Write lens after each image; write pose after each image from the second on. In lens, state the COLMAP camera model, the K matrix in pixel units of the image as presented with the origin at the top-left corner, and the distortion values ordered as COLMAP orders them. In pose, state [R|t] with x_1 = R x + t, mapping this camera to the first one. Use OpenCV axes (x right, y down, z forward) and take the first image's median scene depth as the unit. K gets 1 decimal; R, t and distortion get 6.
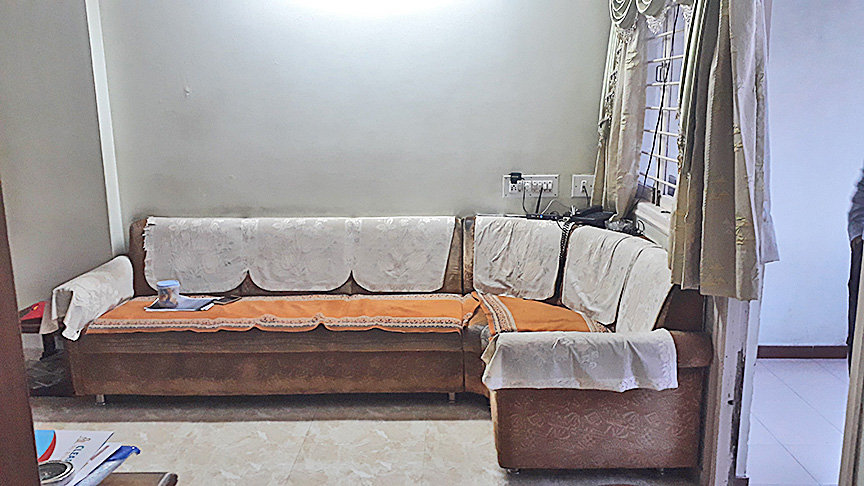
lens RADIAL K [[683.2, 0, 432.0], [0, 683.2, 243.0], [0, 0, 1]] dist [0.007235, -0.002743]
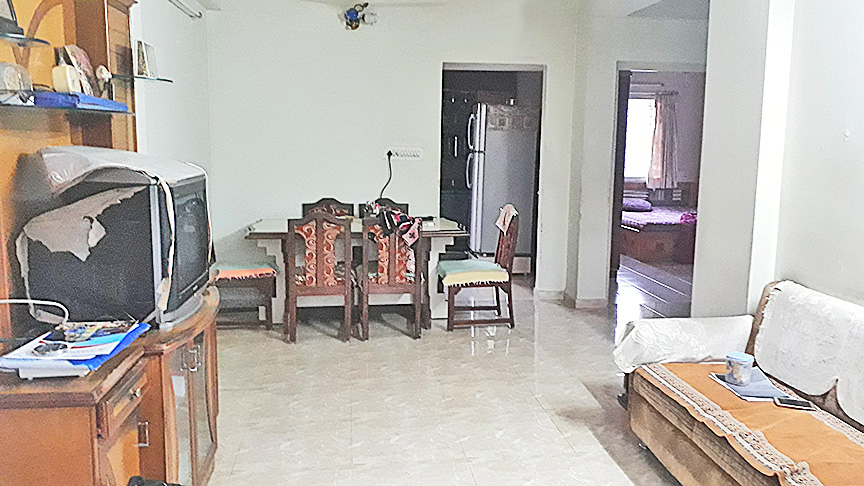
lens RADIAL K [[683.2, 0, 432.0], [0, 683.2, 243.0], [0, 0, 1]] dist [0.007235, -0.002743]
pose [[0.143897, 0.157080, -0.977046, 0.370503], [-0.211172, 0.969454, 0.124758, -0.103327], [0.966799, 0.188372, 0.172673, 0.449113]]
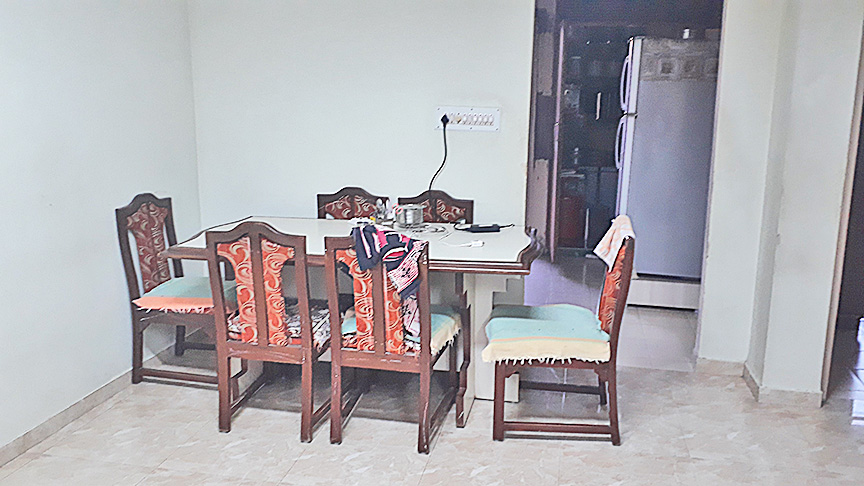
lens RADIAL K [[711.9, 0, 408.3], [0, 711.9, 223.7], [0, 0, 1]] dist [0.000210, -0.045169]
pose [[-0.207384, 0.181829, -0.961213, -0.241663], [-0.196246, 0.954868, 0.222970, -0.165772], [0.958373, 0.234874, -0.162341, 0.764667]]
